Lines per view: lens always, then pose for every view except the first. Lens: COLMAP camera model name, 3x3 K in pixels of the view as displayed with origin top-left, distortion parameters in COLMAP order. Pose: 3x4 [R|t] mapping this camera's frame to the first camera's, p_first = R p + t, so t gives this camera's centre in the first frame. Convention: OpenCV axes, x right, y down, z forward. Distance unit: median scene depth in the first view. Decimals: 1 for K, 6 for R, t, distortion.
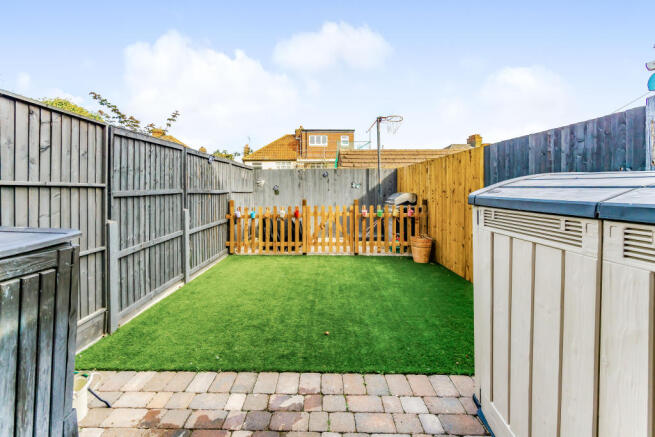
lens RADIAL K [[280.8, 0, 327.9], [0, 280.8, 191.1], [0, 0, 1]] dist [-0.000106, -0.000039]
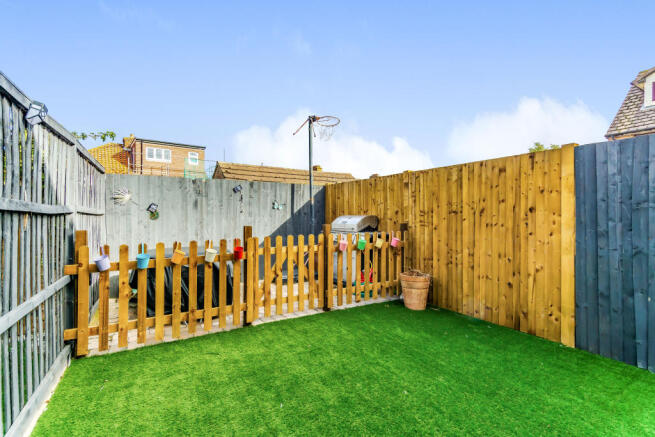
lens RADIAL K [[287.8, 0, 326.0], [0, 287.8, 216.6], [0, 0, 1]] dist [-0.002170, -0.000251]
pose [[0.869477, -0.001581, 0.493971, -0.218786], [0.003523, 0.999989, -0.003000, 0.012780], [-0.493961, 0.004349, 0.869473, 0.405373]]
